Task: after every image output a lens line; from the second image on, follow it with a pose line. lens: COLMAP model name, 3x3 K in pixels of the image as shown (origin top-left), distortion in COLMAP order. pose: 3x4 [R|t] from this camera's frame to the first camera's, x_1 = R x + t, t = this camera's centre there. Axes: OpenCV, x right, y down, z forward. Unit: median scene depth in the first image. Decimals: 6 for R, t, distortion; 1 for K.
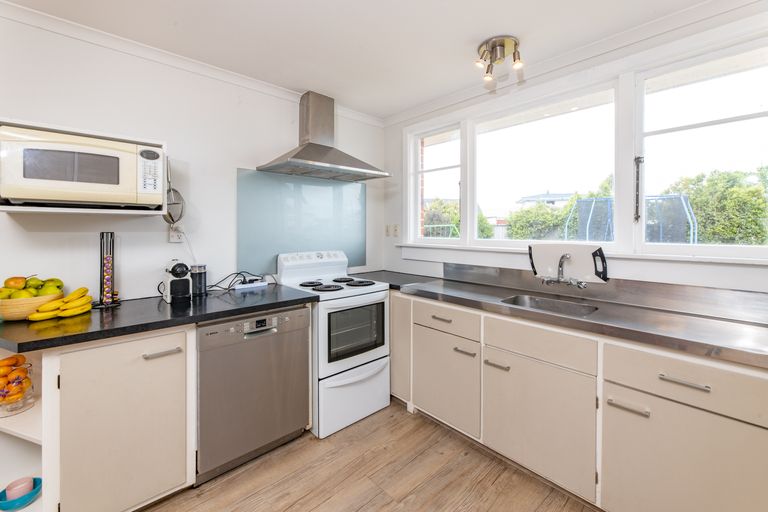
lens RADIAL K [[317.4, 0, 384.9], [0, 317.4, 253.9], [0, 0, 1]] dist [0.000392, 0.000147]
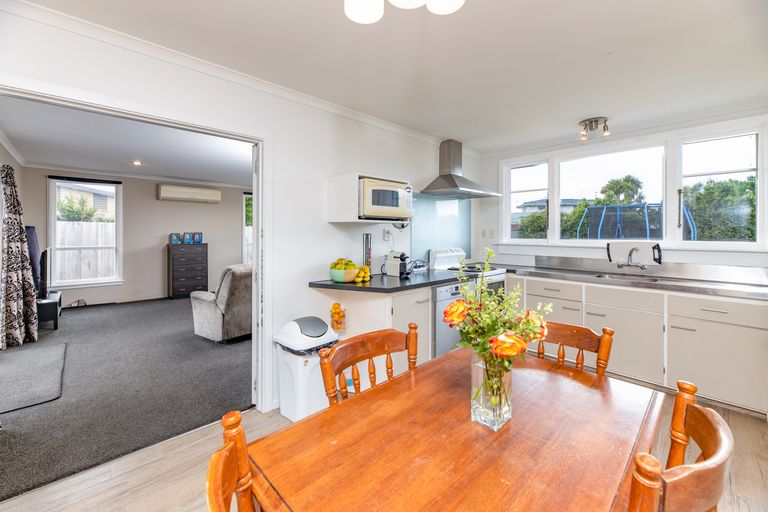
lens RADIAL K [[317.4, 0, 383.2], [0, 317.4, 254.4], [0, 0, 1]] dist [0.000392, 0.000147]
pose [[0.999964, 0.001527, 0.008378, -0.673776], [-0.001439, 0.999944, -0.010505, 0.048956], [-0.008393, 0.010492, 0.999910, -0.567937]]
